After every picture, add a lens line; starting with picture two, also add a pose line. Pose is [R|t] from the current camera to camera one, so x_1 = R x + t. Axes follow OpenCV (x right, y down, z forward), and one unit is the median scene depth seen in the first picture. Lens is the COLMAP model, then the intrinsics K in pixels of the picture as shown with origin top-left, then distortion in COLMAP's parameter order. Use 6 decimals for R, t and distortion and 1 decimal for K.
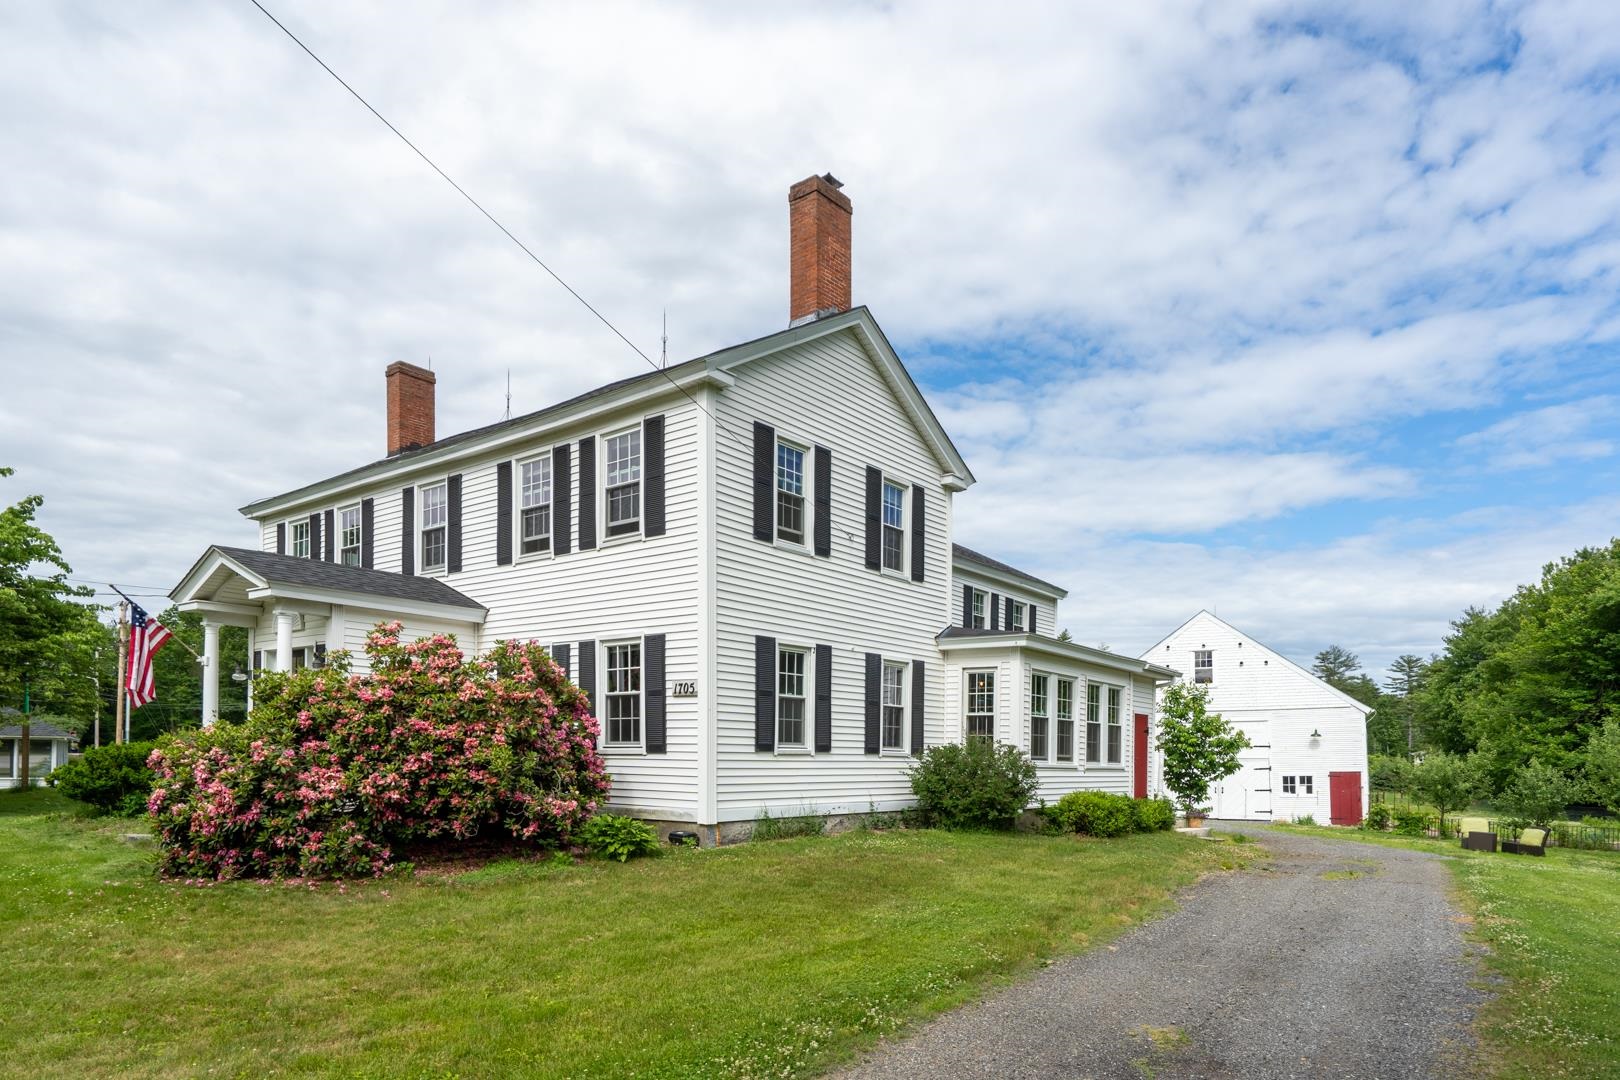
lens RADIAL K [[966.8, 0, 823.6], [0, 966.8, 533.6], [0, 0, 1]] dist [0.015072, -0.003117]
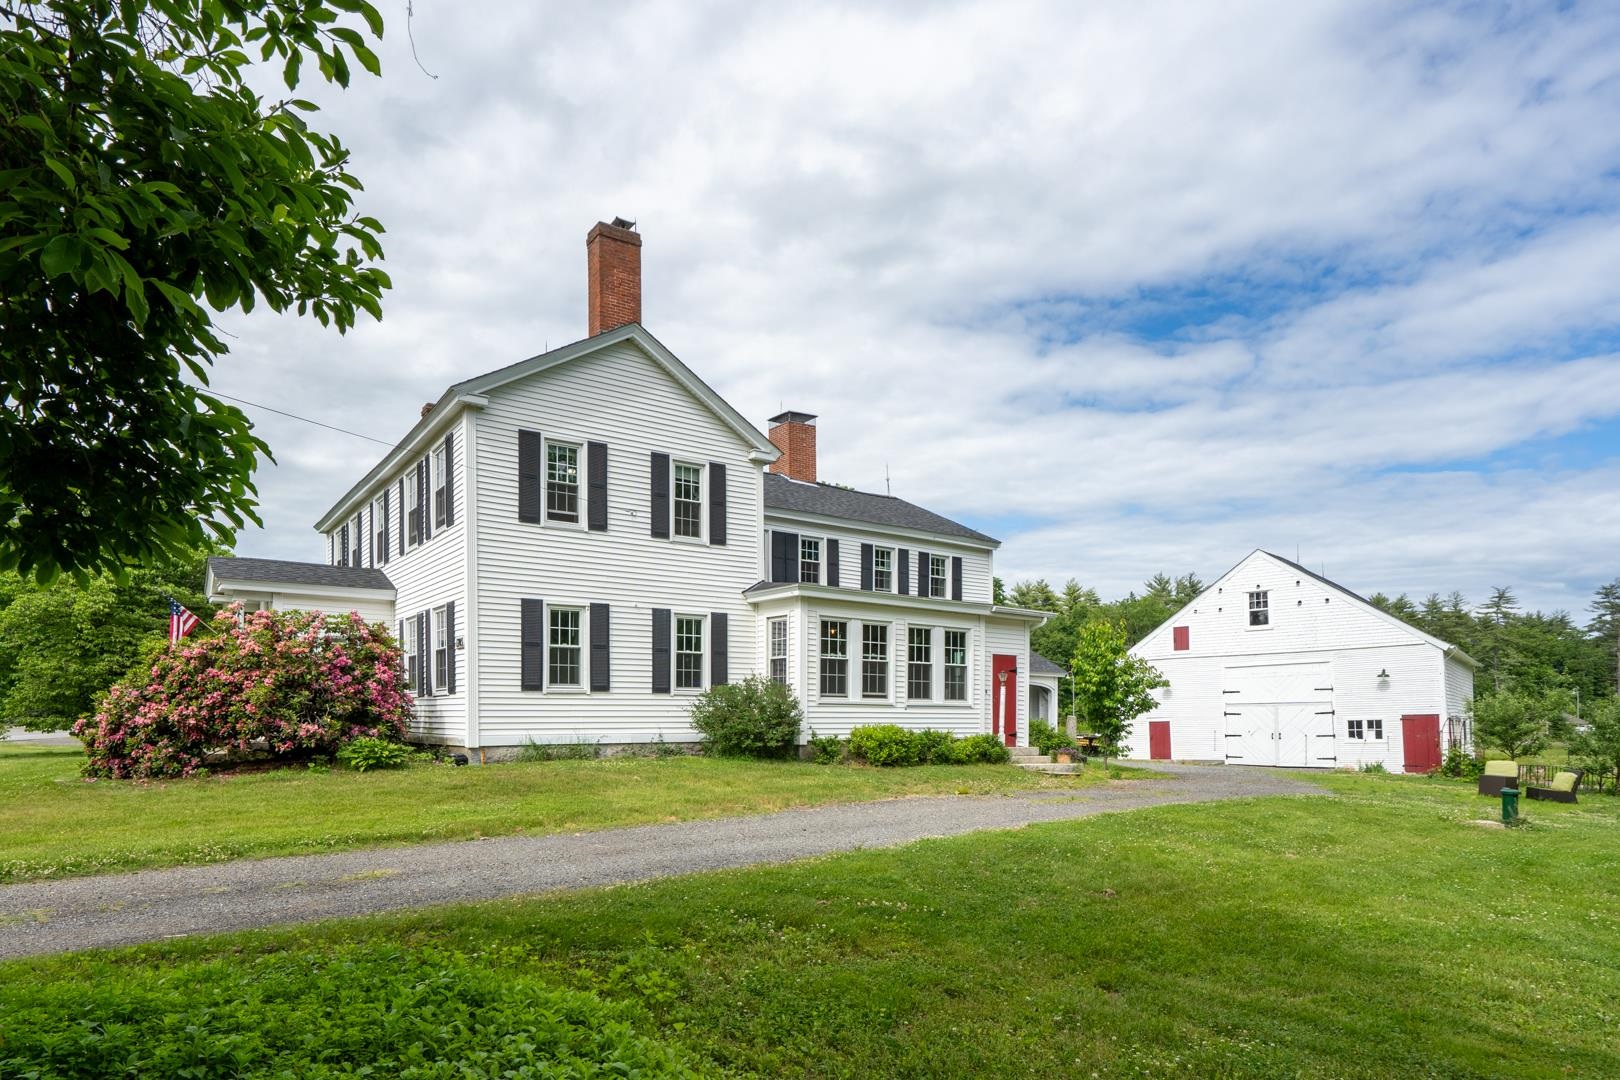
lens RADIAL K [[938.4, 0, 806.4], [0, 938.4, 507.0], [0, 0, 1]] dist [0.011953, 0.003005]
pose [[0.948847, -0.081658, -0.304996, 0.370923], [0.082156, 0.996556, -0.011222, 0.016786], [0.304862, -0.014409, 0.952288, -0.027020]]
